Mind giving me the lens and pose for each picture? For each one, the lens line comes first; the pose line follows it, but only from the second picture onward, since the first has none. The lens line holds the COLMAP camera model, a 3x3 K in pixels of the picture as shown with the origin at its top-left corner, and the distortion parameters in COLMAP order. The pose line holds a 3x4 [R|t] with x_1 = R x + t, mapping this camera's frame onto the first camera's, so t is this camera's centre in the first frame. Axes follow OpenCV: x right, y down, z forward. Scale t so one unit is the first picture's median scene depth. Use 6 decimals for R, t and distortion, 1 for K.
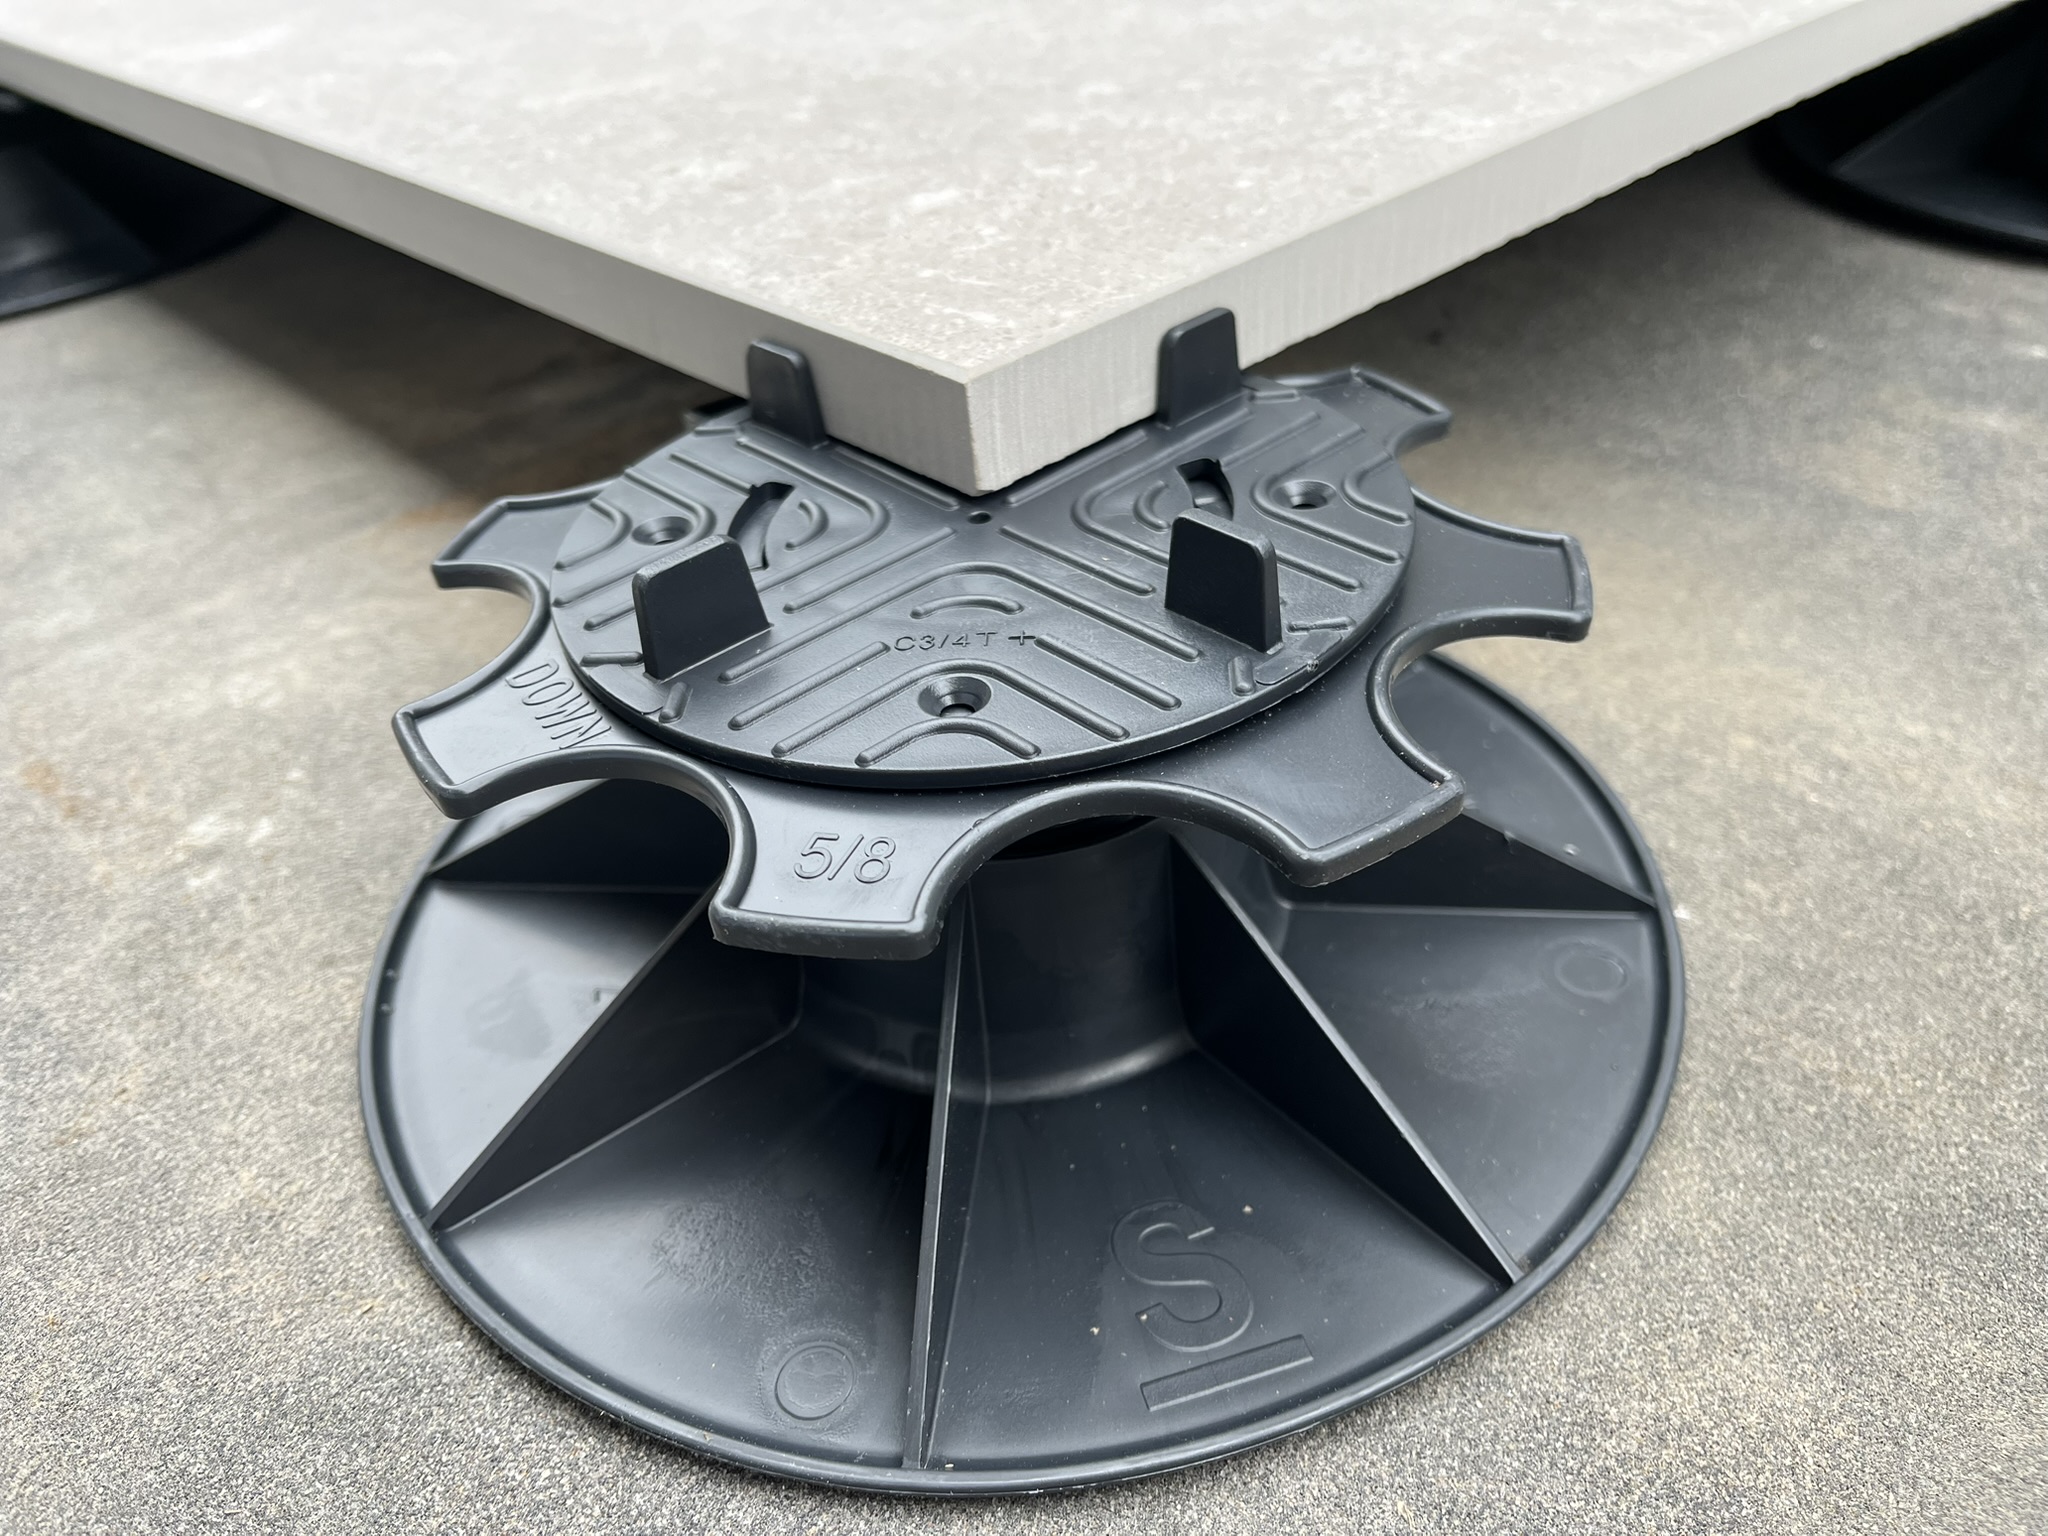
lens RADIAL K [[1542.5, 0, 1002.5], [0, 1542.5, 784.3], [0, 0, 1]] dist [0.056643, -0.071242]
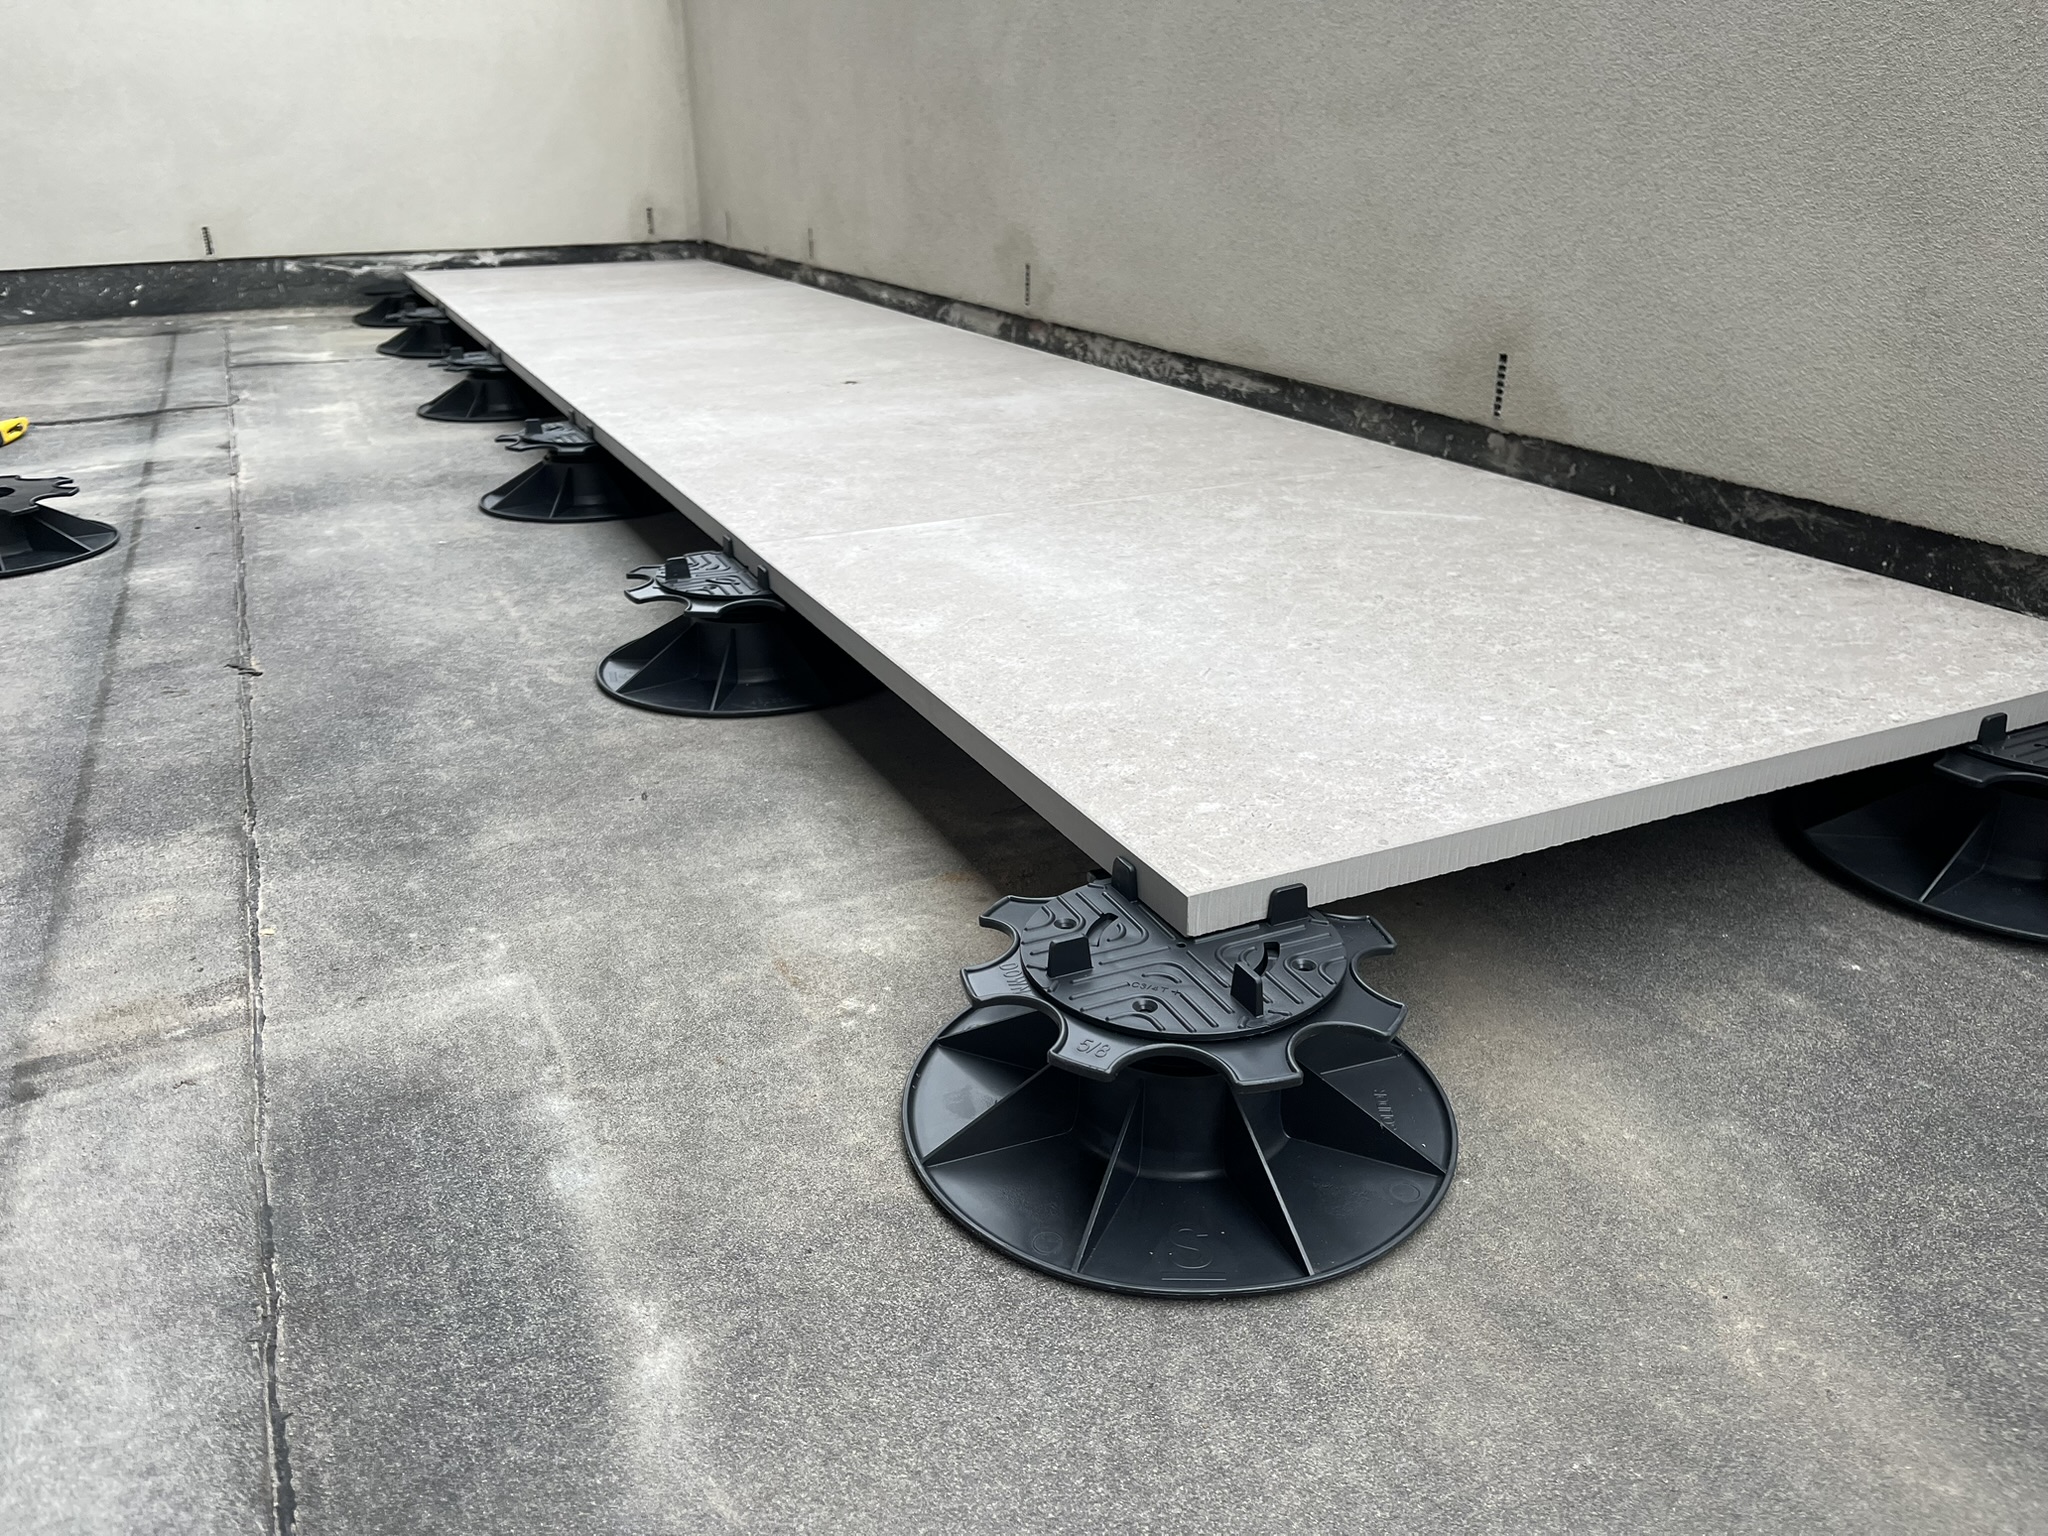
lens RADIAL K [[1542.5, 0, 1012.9], [0, 1542.5, 780.0], [0, 0, 1]] dist [0.056643, -0.071242]
pose [[0.951733, 0.179990, -0.248611, 0.253977], [-0.230098, 0.954472, -0.189840, 0.100786], [0.203123, 0.237882, 0.949818, -1.326297]]
